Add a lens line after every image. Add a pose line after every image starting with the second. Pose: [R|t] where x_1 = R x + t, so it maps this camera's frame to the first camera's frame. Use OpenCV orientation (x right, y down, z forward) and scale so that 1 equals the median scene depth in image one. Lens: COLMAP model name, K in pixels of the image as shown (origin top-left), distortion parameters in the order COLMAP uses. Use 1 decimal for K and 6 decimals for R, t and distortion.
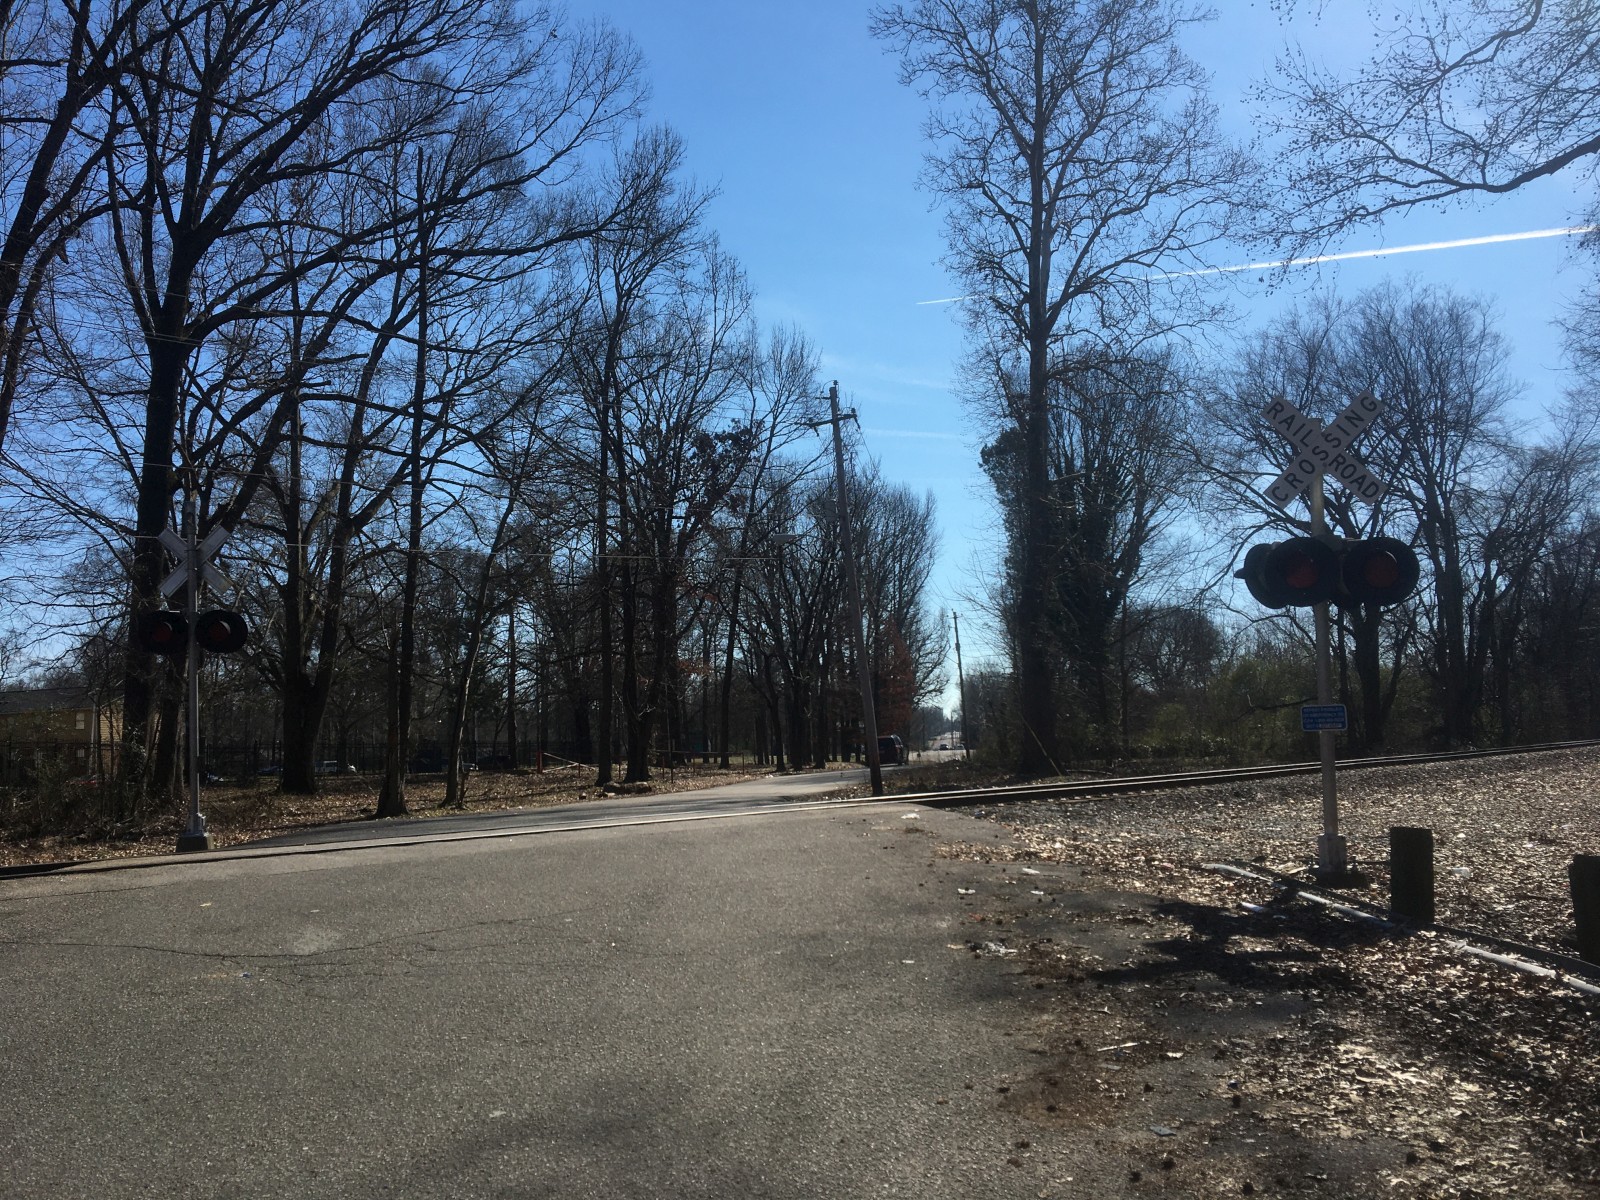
lens RADIAL K [[1335.3, 0, 777.1], [0, 1335.3, 610.9], [0, 0, 1]] dist [0.086387, -0.141357]
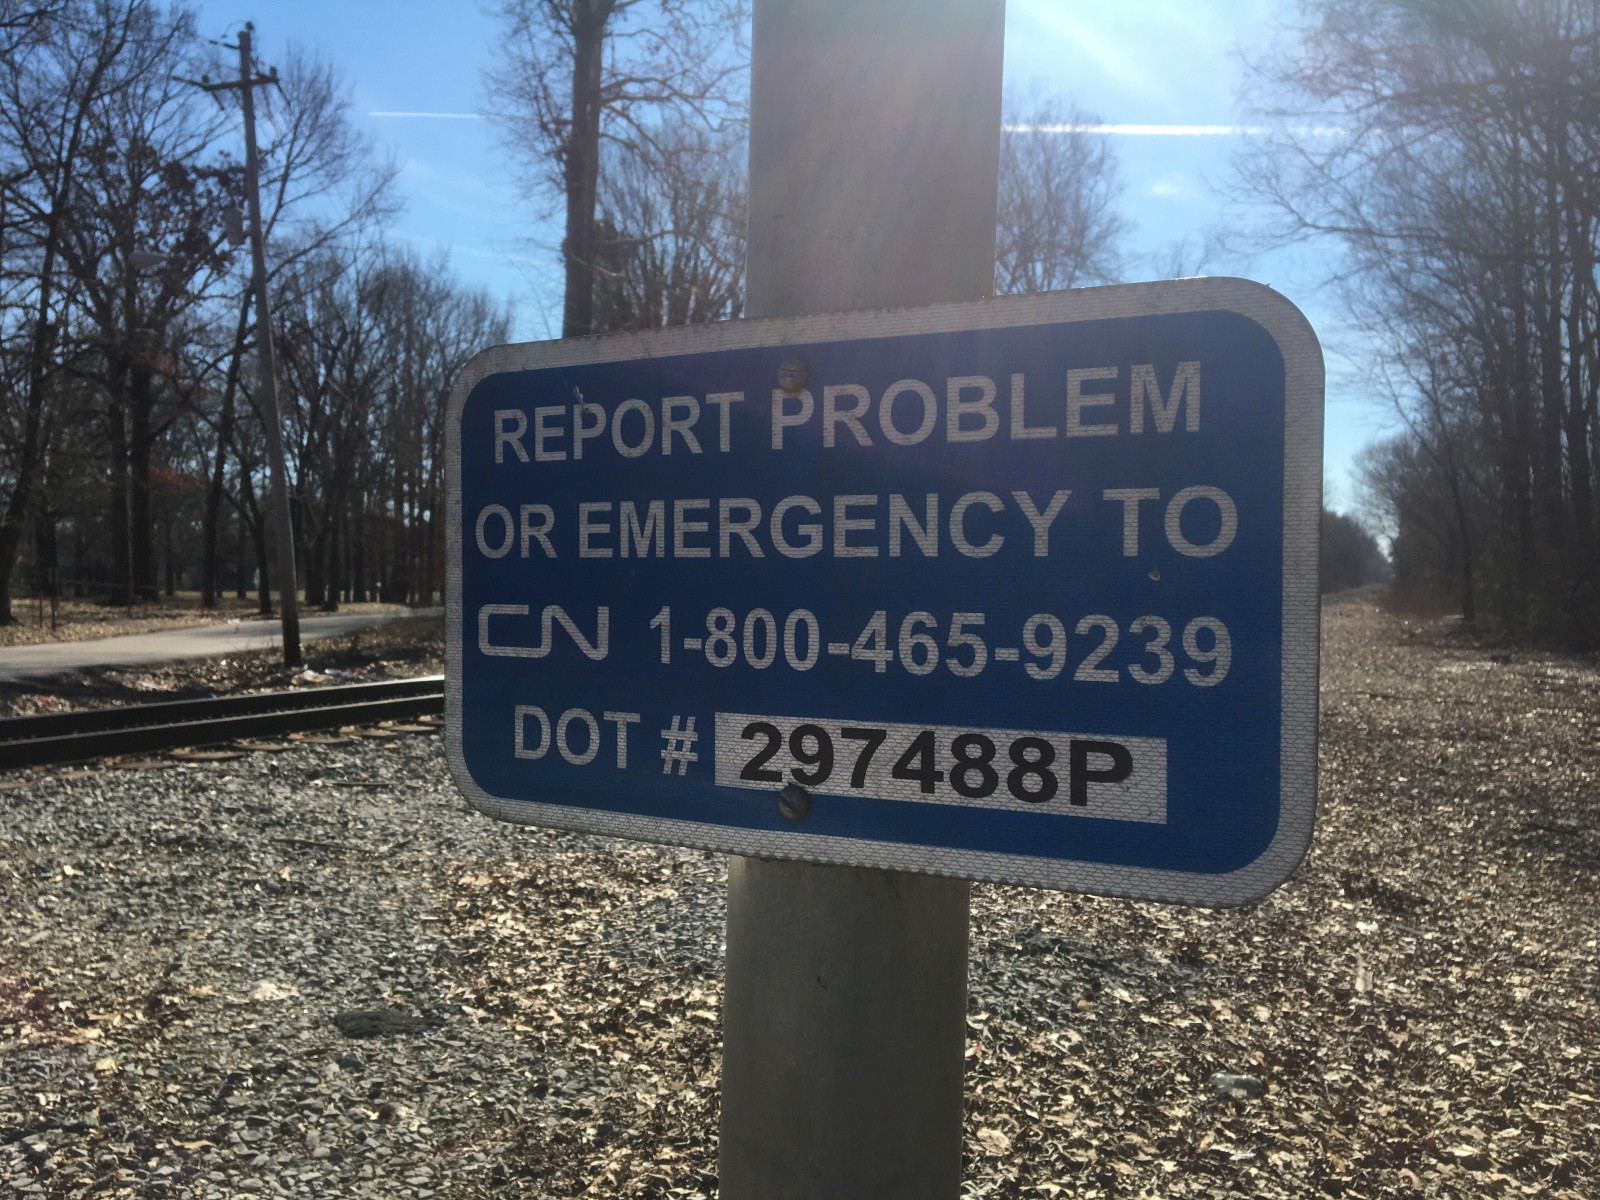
lens RADIAL K [[1369.3, 0, 793.5], [0, 1369.3, 563.6], [0, 0, 1]] dist [0.098847, -0.151708]
pose [[0.954229, 0.041265, 0.296215, 0.060224], [-0.066322, 0.994972, 0.075044, 0.011166], [-0.291629, -0.091255, 0.952169, 0.149373]]
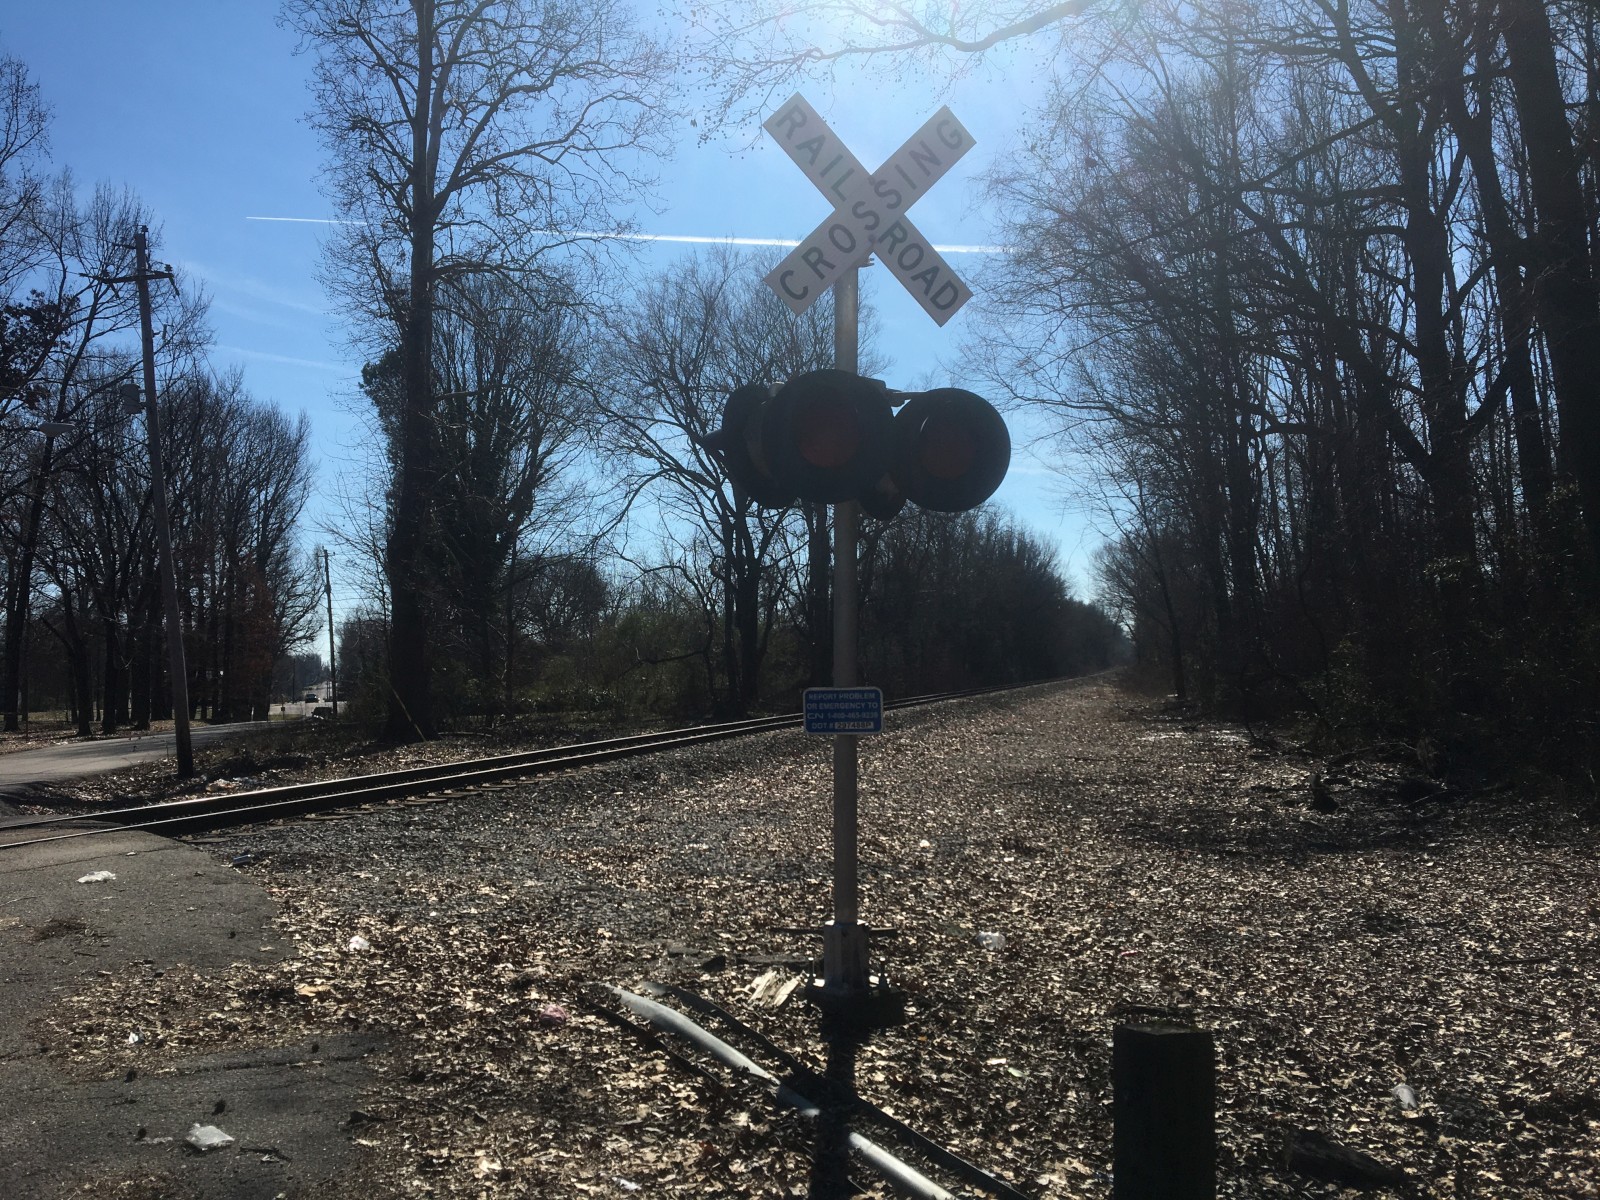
lens RADIAL K [[1335.3, 0, 777.1], [0, 1335.3, 610.9], [0, 0, 1]] dist [0.086387, -0.141357]
pose [[0.901497, 0.027486, 0.431912, 0.023737], [-0.044031, 0.998628, 0.028351, 0.003916], [-0.430540, -0.044576, 0.901470, 0.085644]]
